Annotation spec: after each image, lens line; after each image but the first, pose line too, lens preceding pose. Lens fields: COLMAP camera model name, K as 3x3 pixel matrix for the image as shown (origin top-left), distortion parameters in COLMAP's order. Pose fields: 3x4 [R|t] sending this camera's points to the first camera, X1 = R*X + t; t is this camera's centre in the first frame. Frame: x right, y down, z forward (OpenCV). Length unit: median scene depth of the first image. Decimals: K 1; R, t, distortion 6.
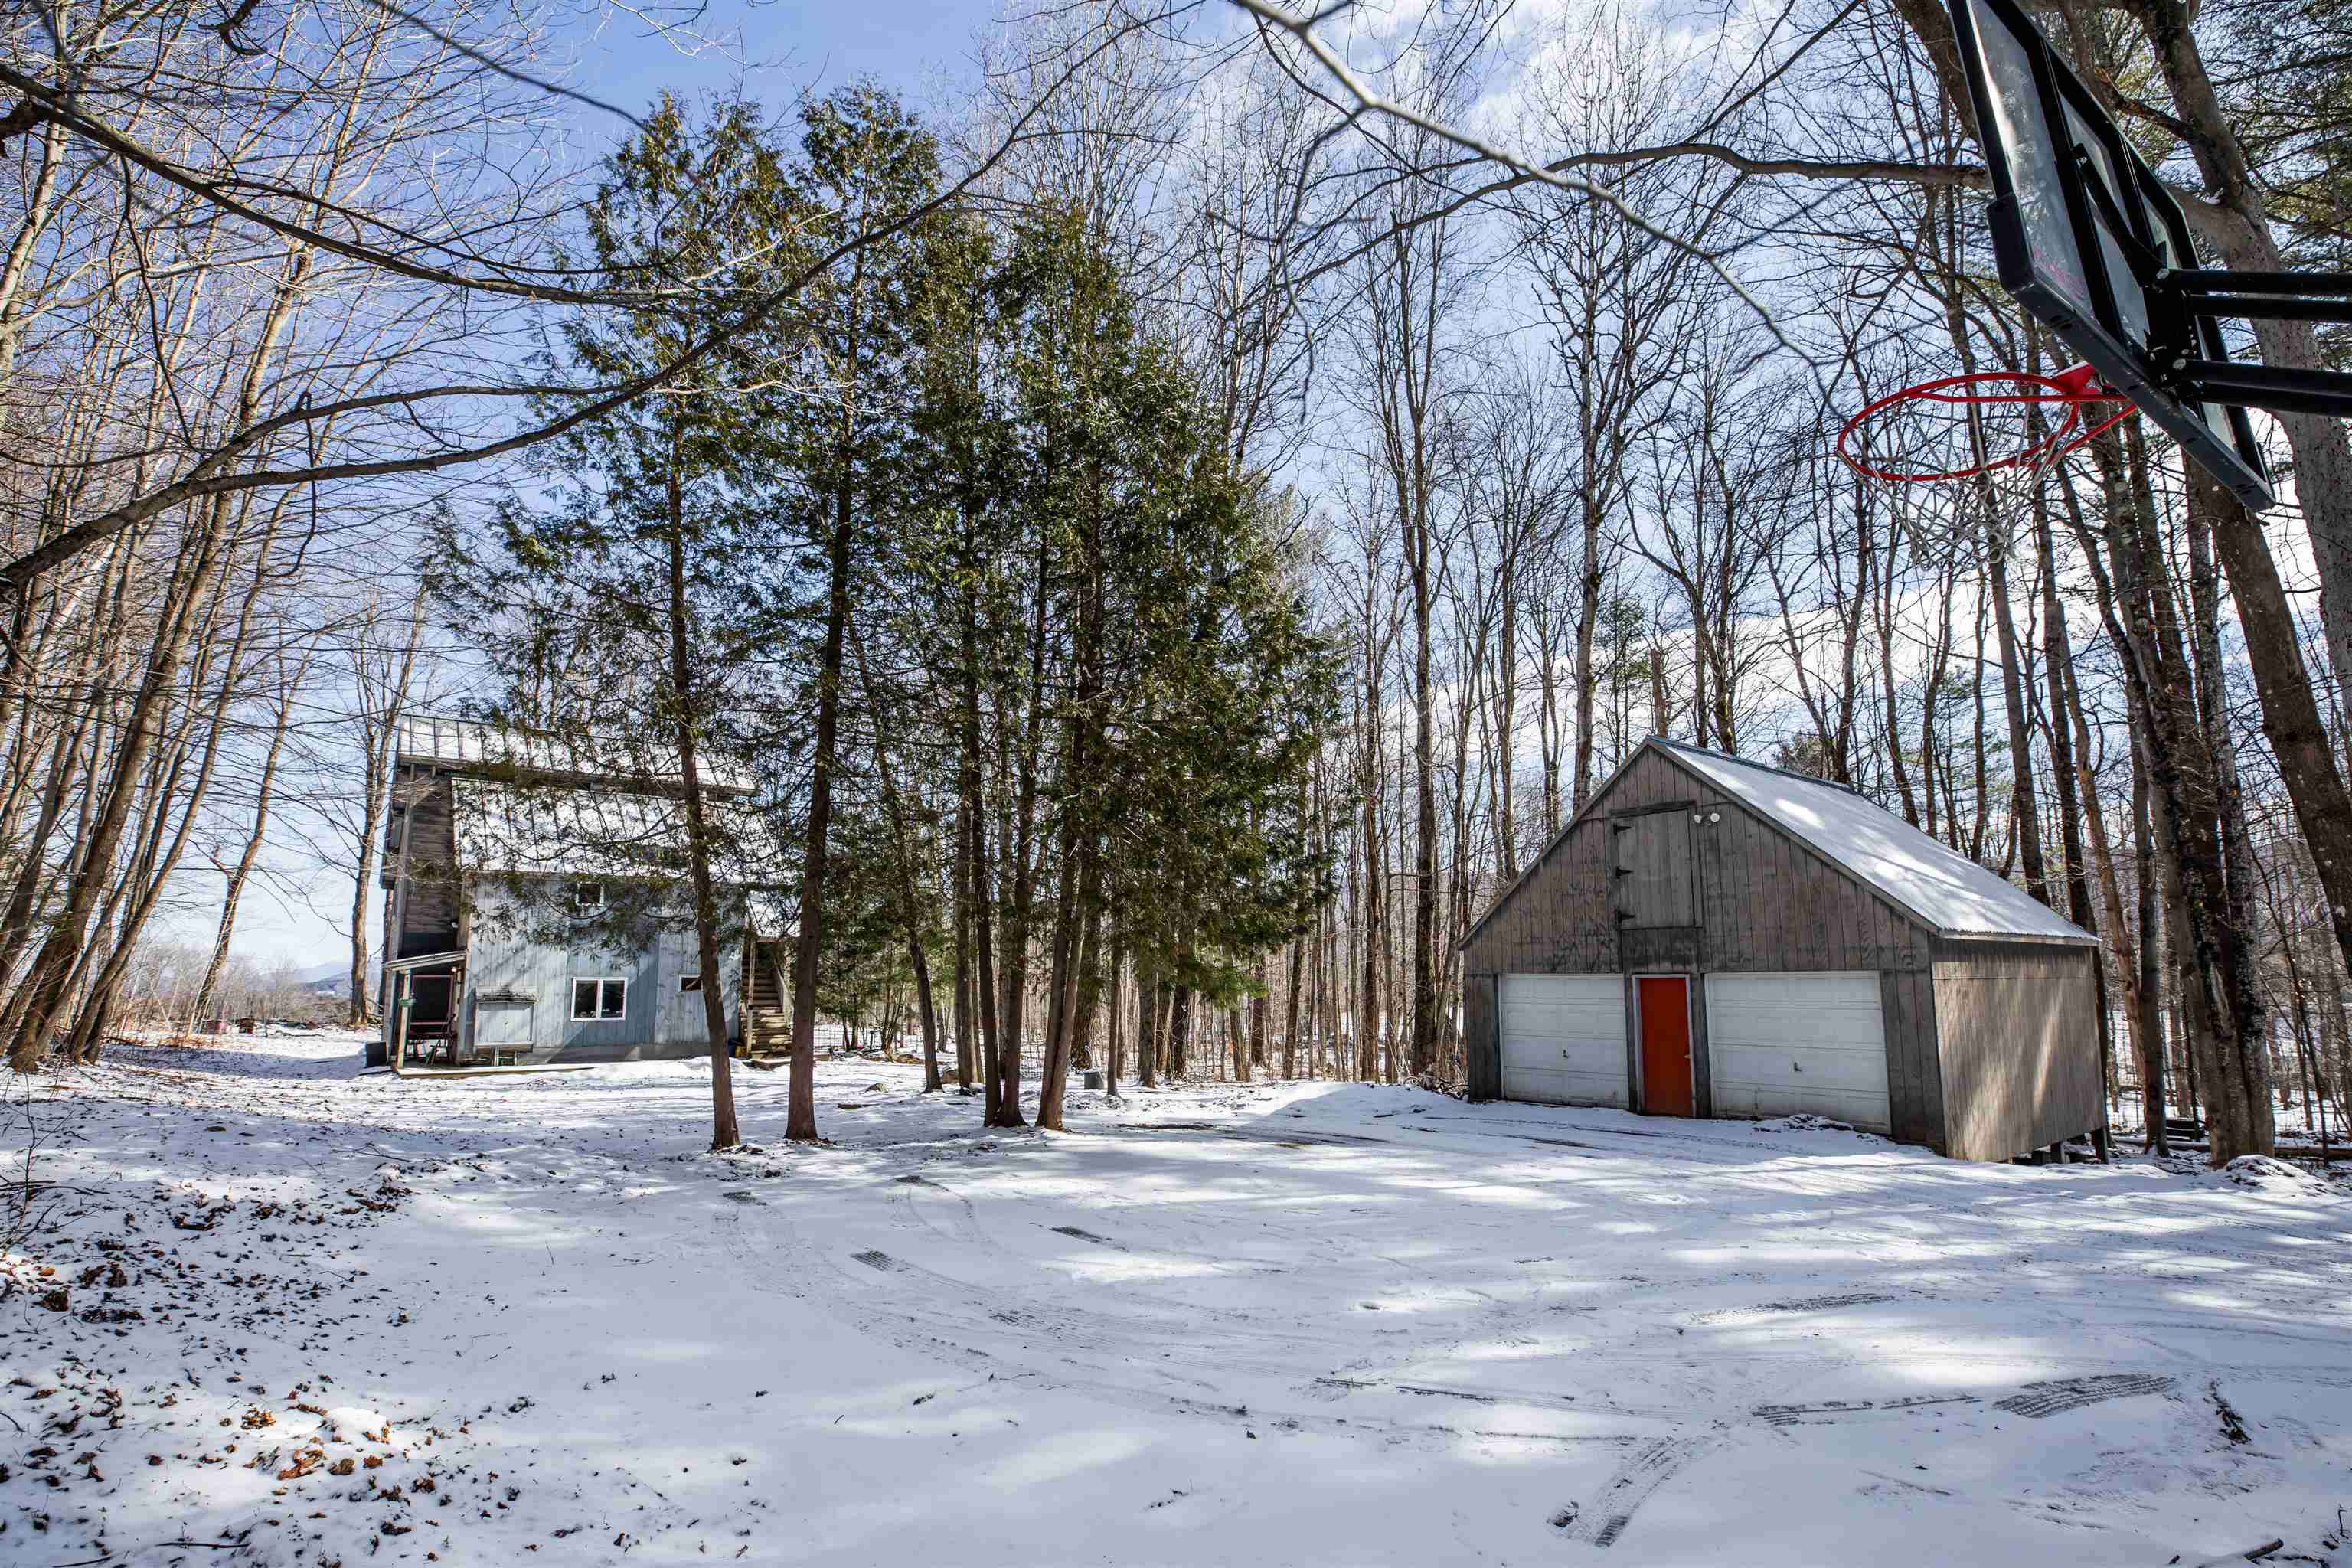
lens RADIAL K [[1125.8, 0, 1170.7], [0, 1125.8, 840.6], [0, 0, 1]] dist [-0.026880, 0.000005]
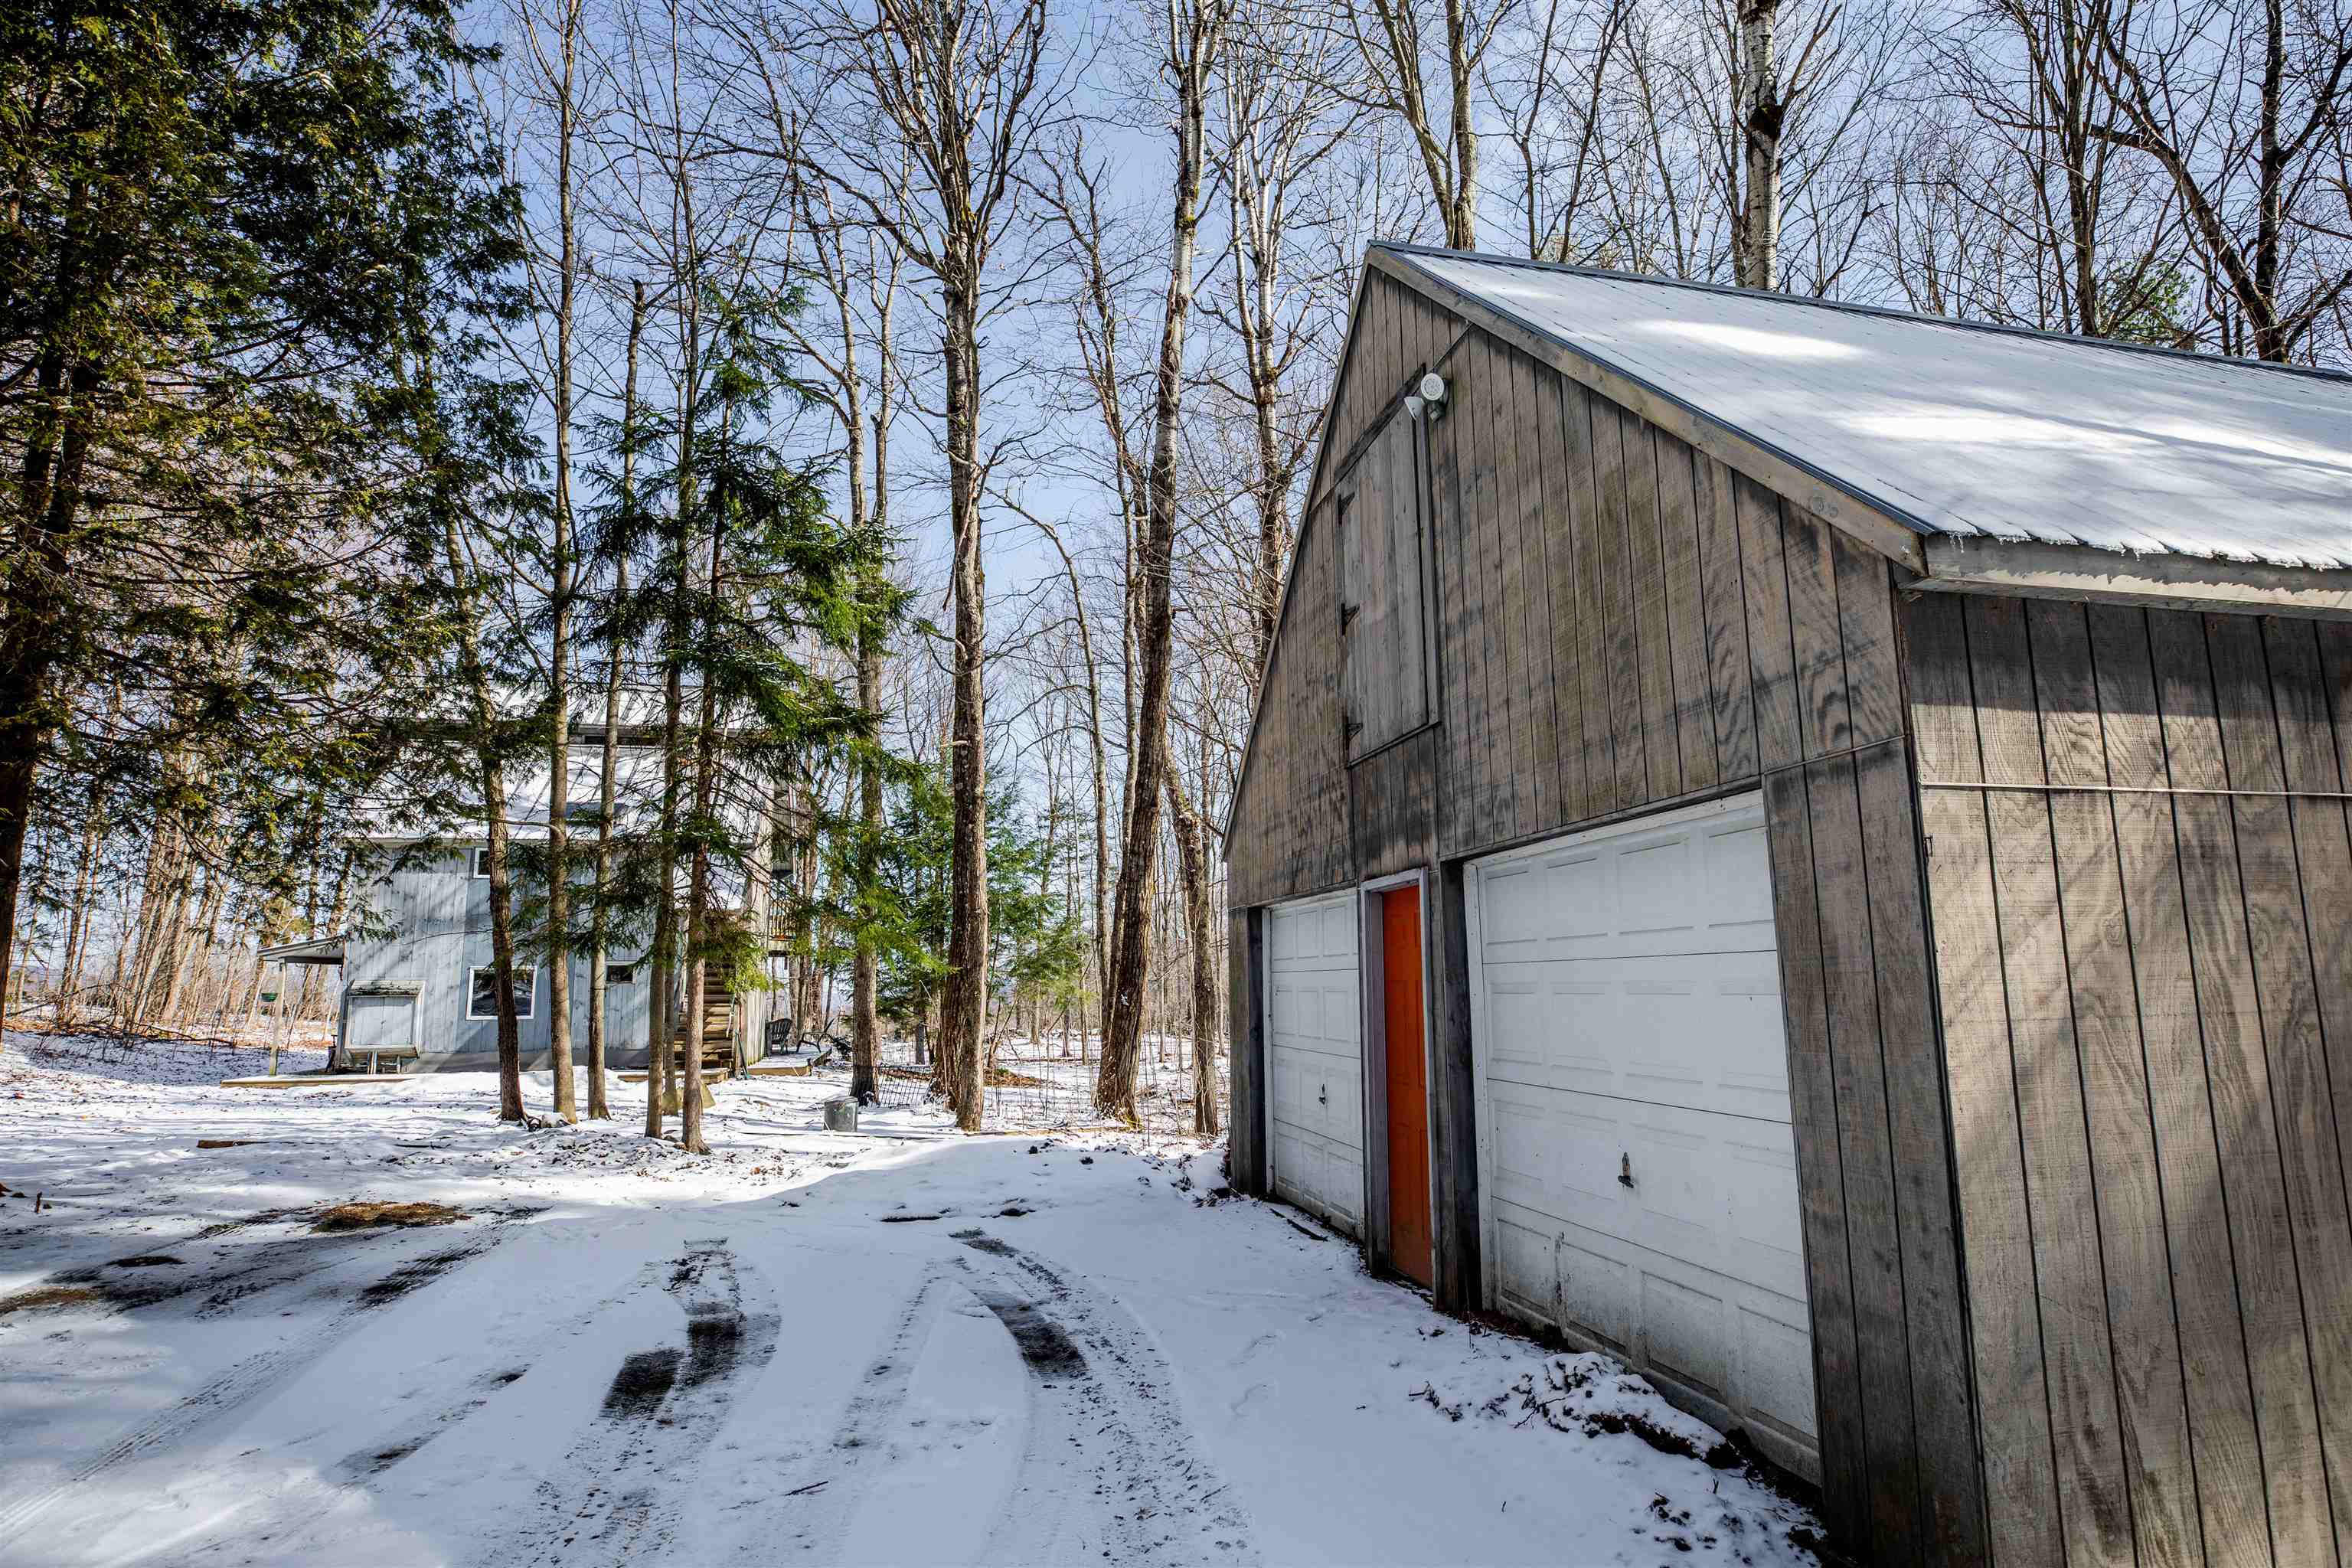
lens RADIAL K [[1296.4, 0, 1176.0], [0, 1296.4, 784.0], [0, 0, 1]] dist [-0.001845, -0.000386]
pose [[0.903979, -0.074122, -0.421104, 0.541644], [0.062343, 0.997184, -0.041693, 0.102064], [0.423008, 0.011437, 0.906054, 0.593139]]
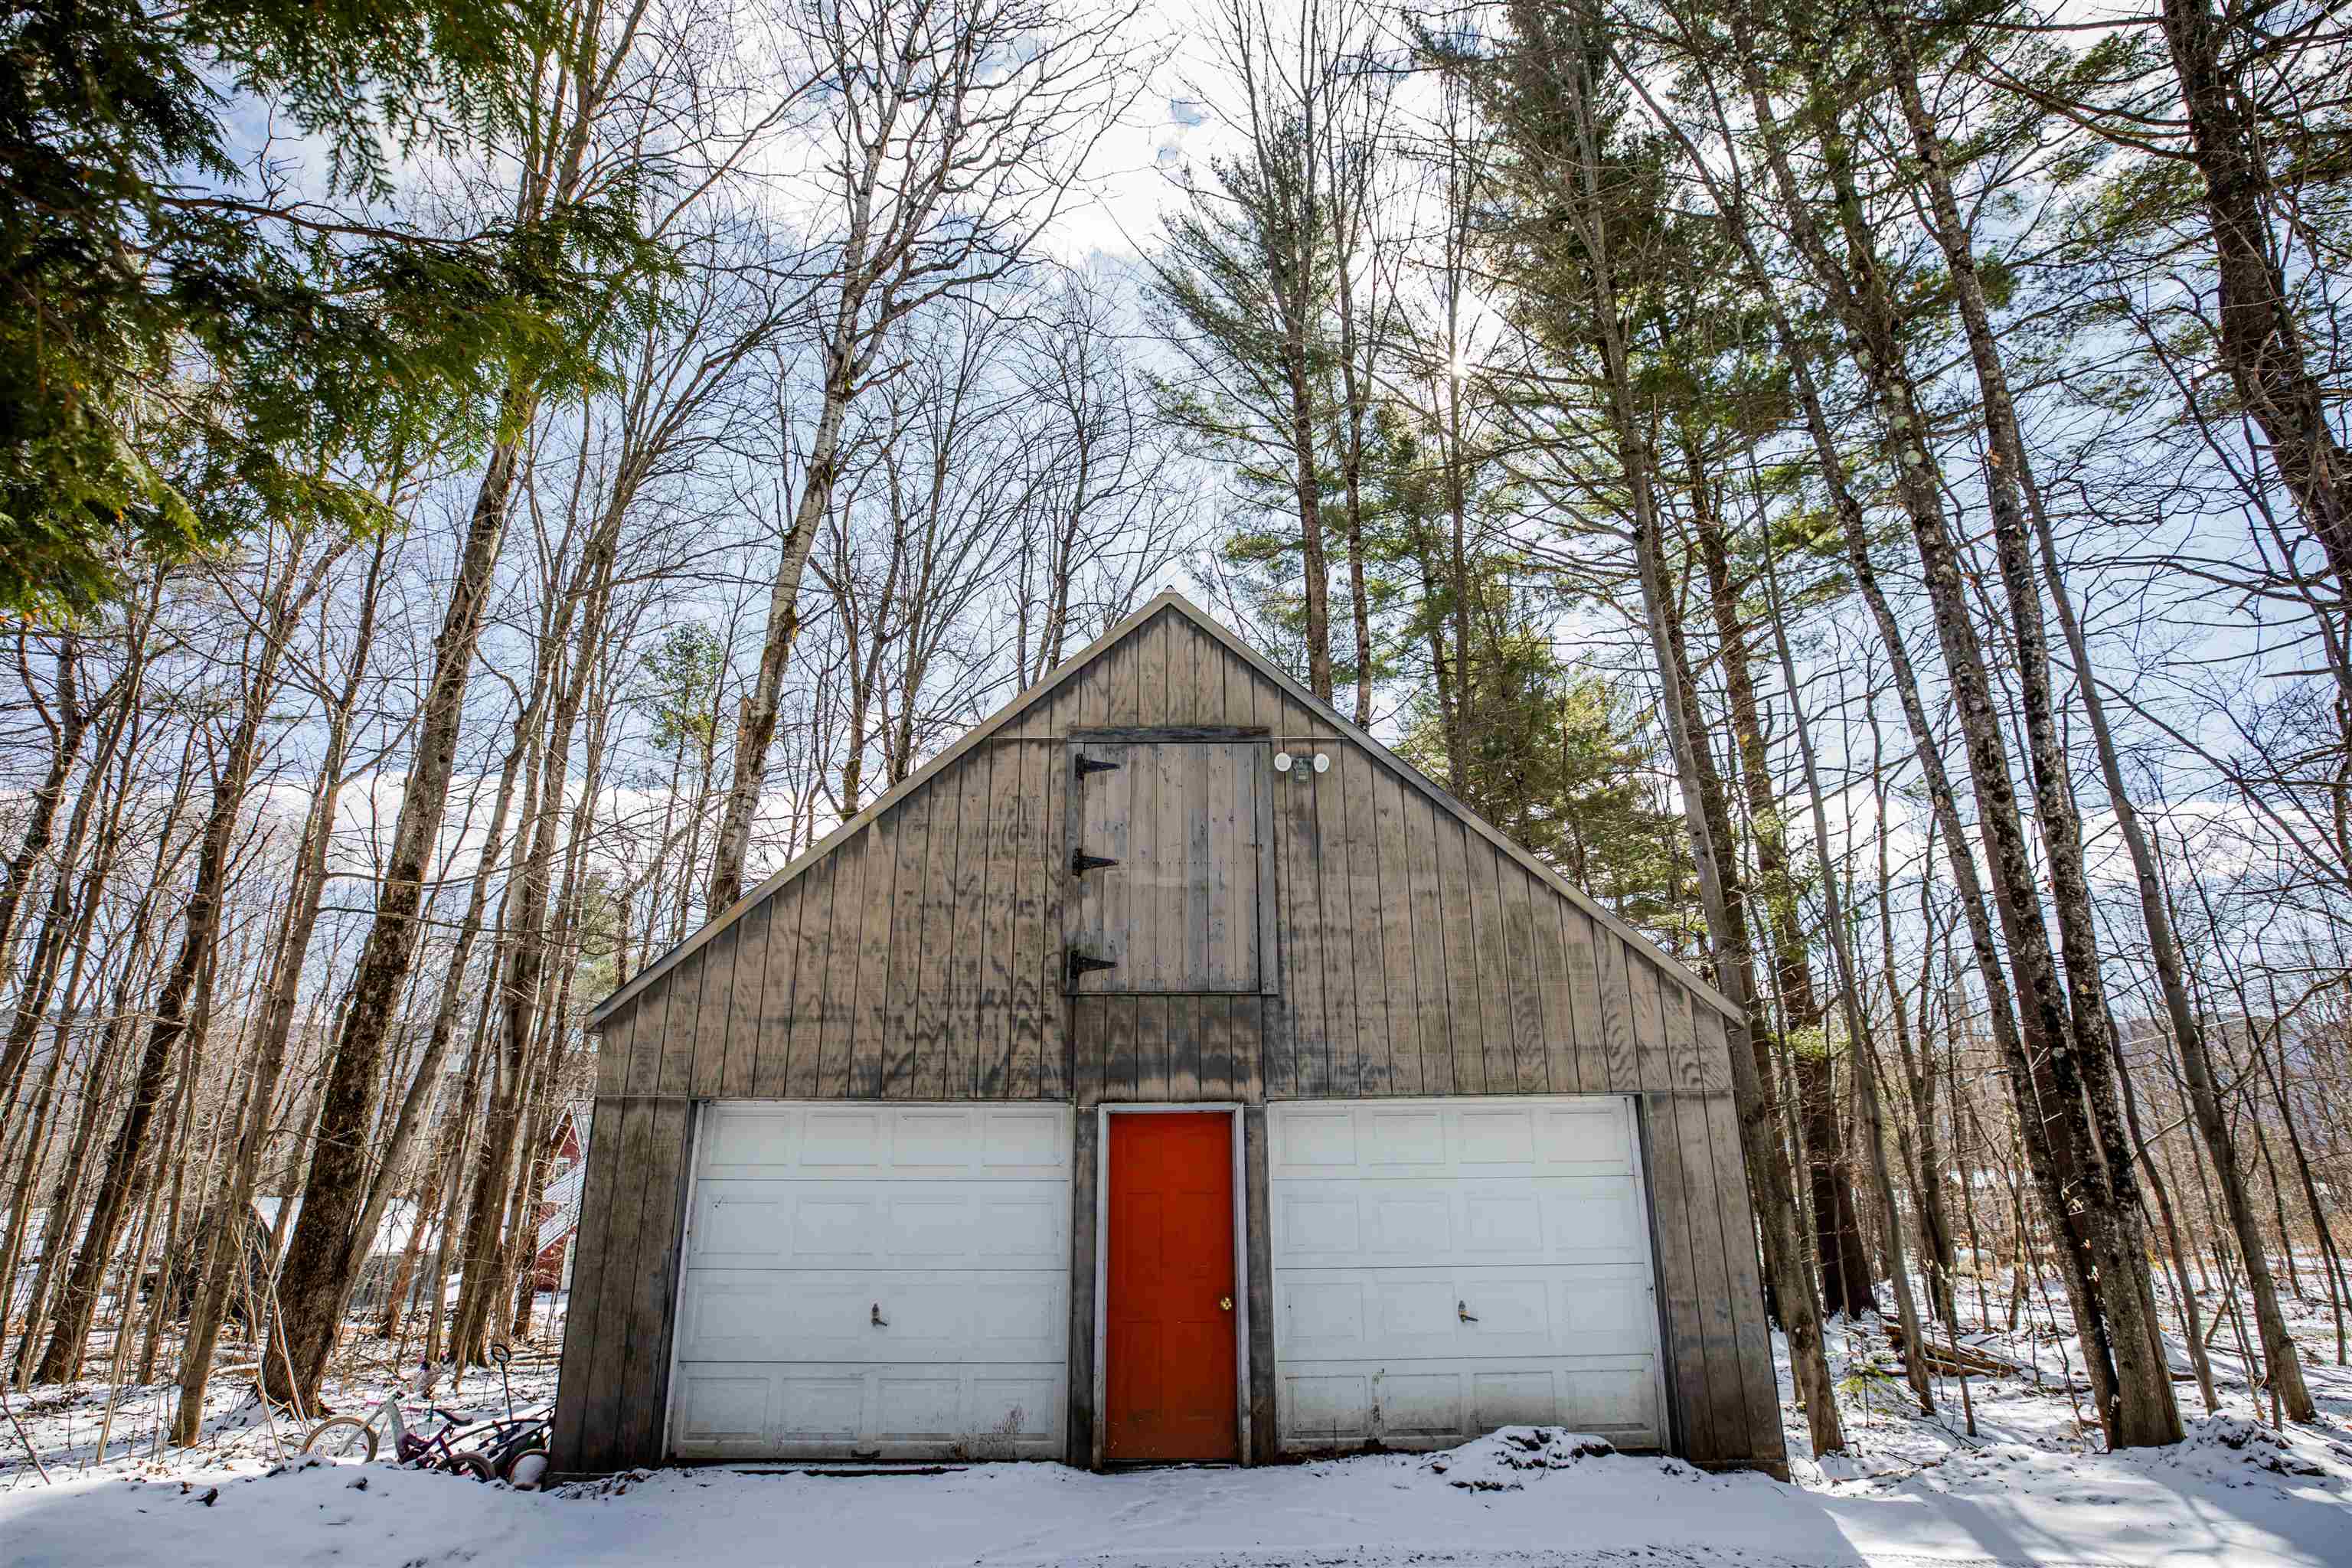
lens RADIAL K [[1125.8, 0, 1170.7], [0, 1125.8, 840.6], [0, 0, 1]] dist [-0.026880, 0.000005]
pose [[0.587413, 0.231732, 0.775401, 0.084962], [-0.093725, 0.971160, -0.219233, 0.114573], [-0.803842, 0.056106, 0.592191, 0.733115]]
